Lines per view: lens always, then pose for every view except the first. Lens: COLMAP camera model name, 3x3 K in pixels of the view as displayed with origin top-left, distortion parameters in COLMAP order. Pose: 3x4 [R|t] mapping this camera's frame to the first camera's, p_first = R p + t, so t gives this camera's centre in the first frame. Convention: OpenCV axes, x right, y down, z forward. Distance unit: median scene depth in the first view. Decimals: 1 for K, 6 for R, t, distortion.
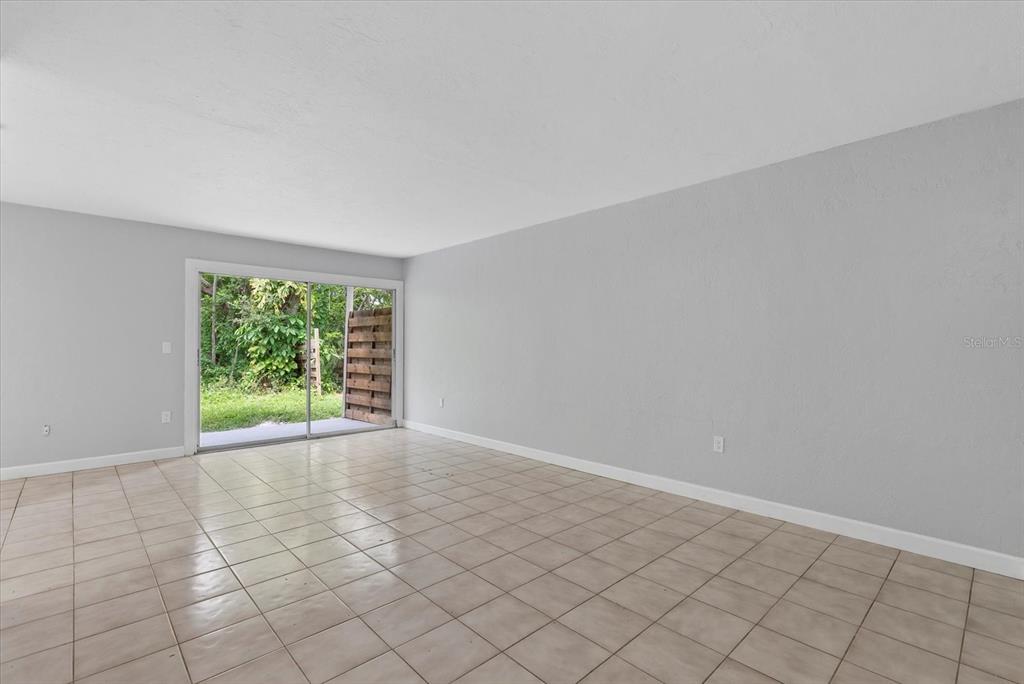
lens RADIAL K [[442.3, 0, 512.0], [0, 442.3, 342.0], [0, 0, 1]] dist [-0.001327, 0.000047]
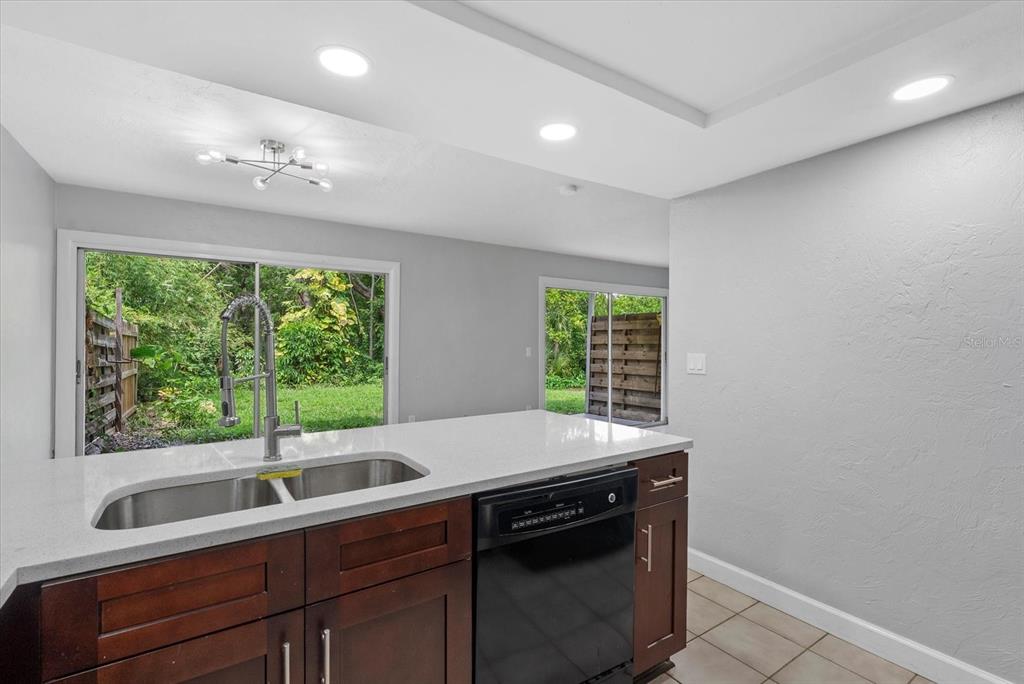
lens RADIAL K [[442.3, 0, 512.0], [0, 442.3, 342.0], [0, 0, 1]] dist [-0.001327, 0.000047]
pose [[0.989587, -0.002861, -0.143908, -0.433982], [0.004868, 0.999896, 0.013595, -0.022102], [0.143854, -0.014154, 0.989498, -0.115464]]
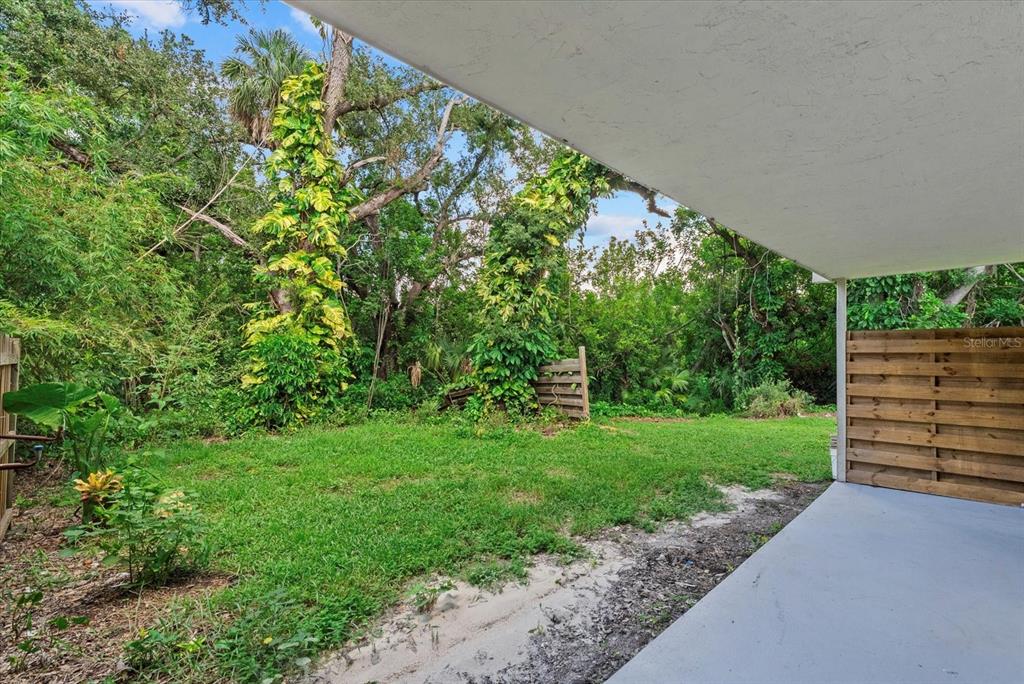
lens RADIAL K [[442.3, 0, 512.0], [0, 442.3, 342.0], [0, 0, 1]] dist [-0.001327, 0.000047]
pose [[0.999541, -0.000365, 0.030292, -0.993185], [0.000712, 0.999934, -0.011448, -0.046218], [-0.030286, 0.011465, 0.999476, 0.334053]]
